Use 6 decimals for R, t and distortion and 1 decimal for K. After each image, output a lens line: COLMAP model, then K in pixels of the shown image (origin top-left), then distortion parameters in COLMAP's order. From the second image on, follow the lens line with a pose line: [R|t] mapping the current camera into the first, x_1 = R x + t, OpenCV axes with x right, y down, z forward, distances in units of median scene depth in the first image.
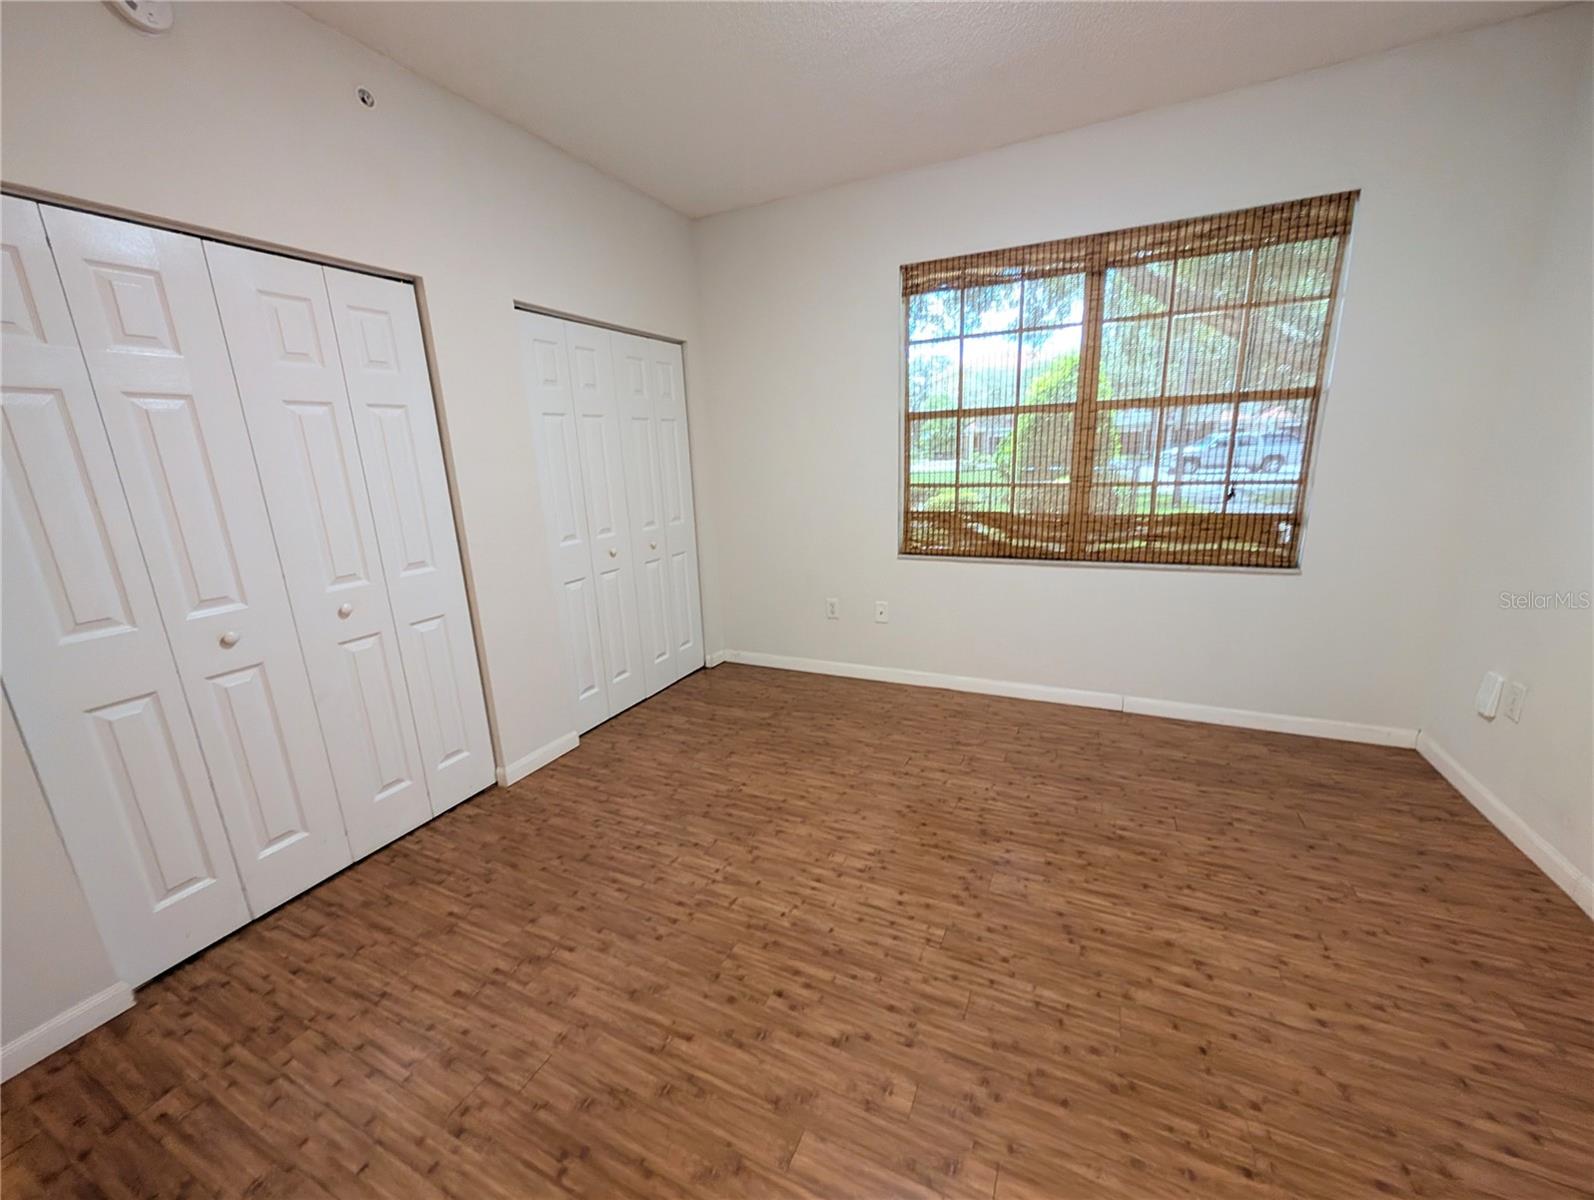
lens RADIAL K [[609.8, 0, 797.3], [0, 609.8, 611.0], [0, 0, 1]] dist [-0.002592, 0.000483]
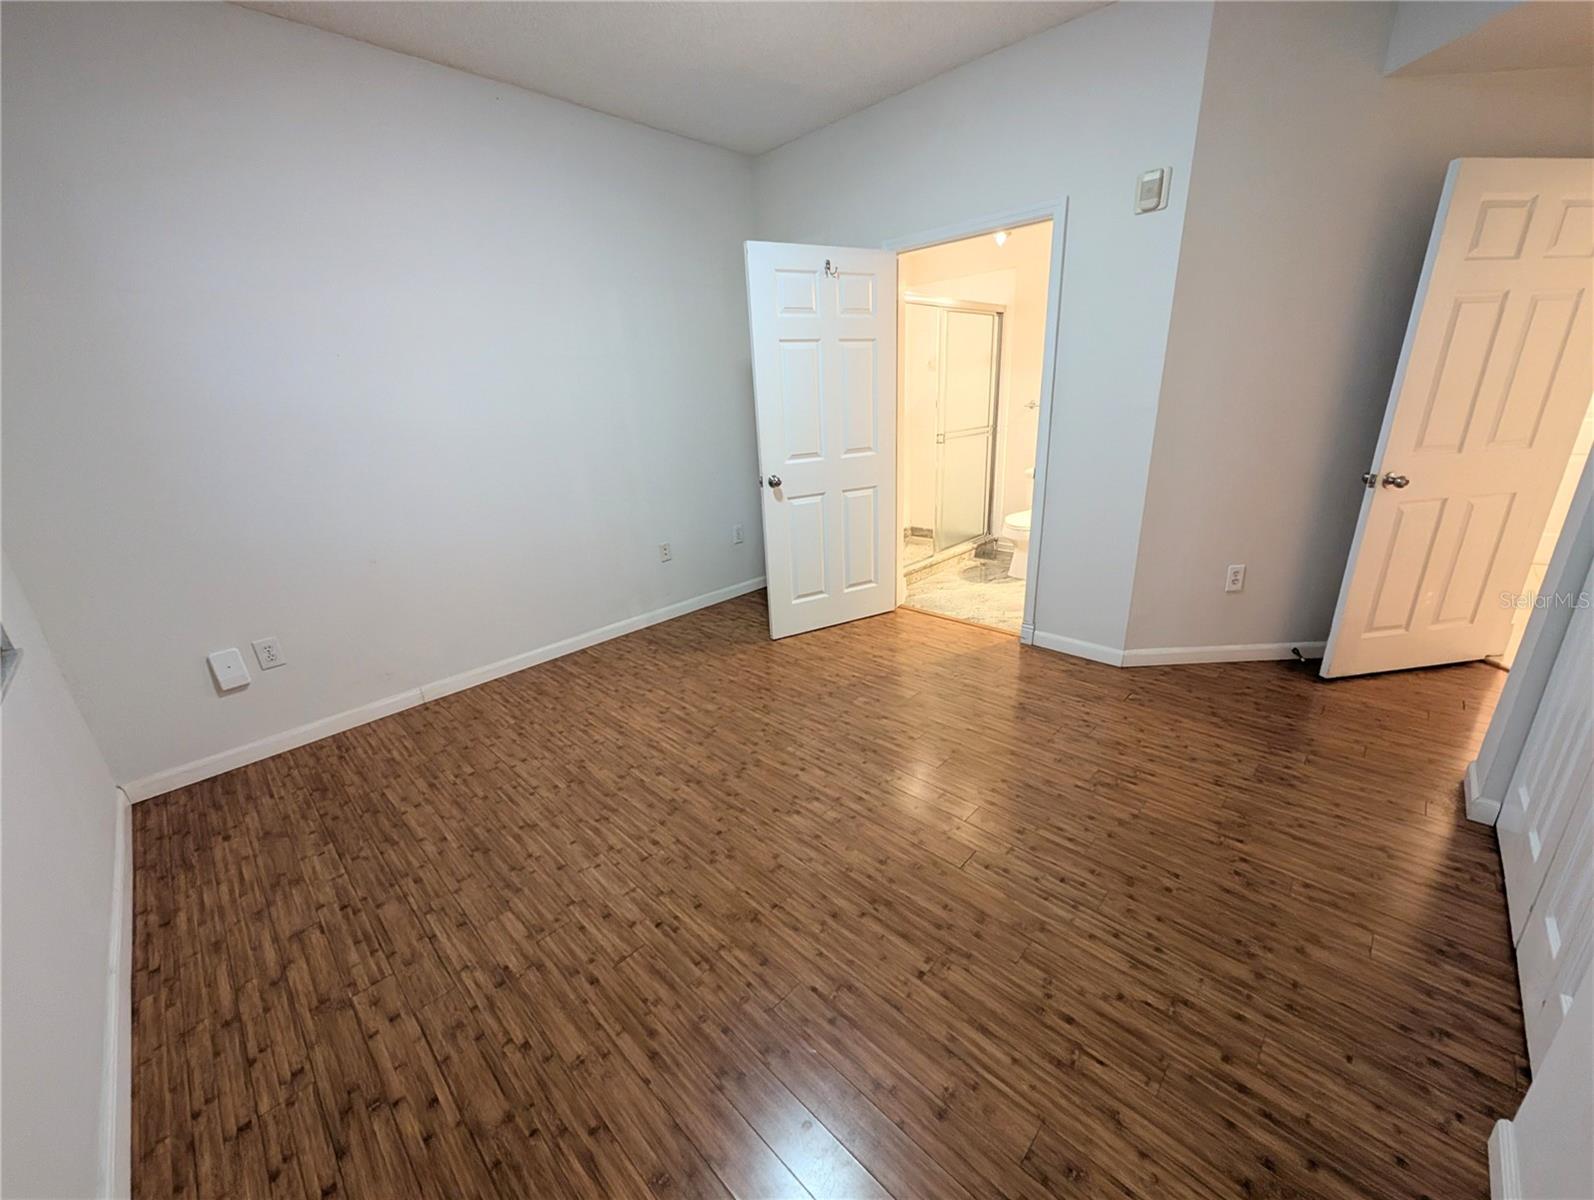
lens RADIAL K [[609.8, 0, 797.0], [0, 609.8, 604.6], [0, 0, 1]] dist [-0.002592, 0.000483]
pose [[-0.943775, -0.027776, 0.329419, -0.175884], [0.161964, 0.829832, 0.533991, -0.368357], [-0.288195, 0.557322, -0.778676, 1.441625]]
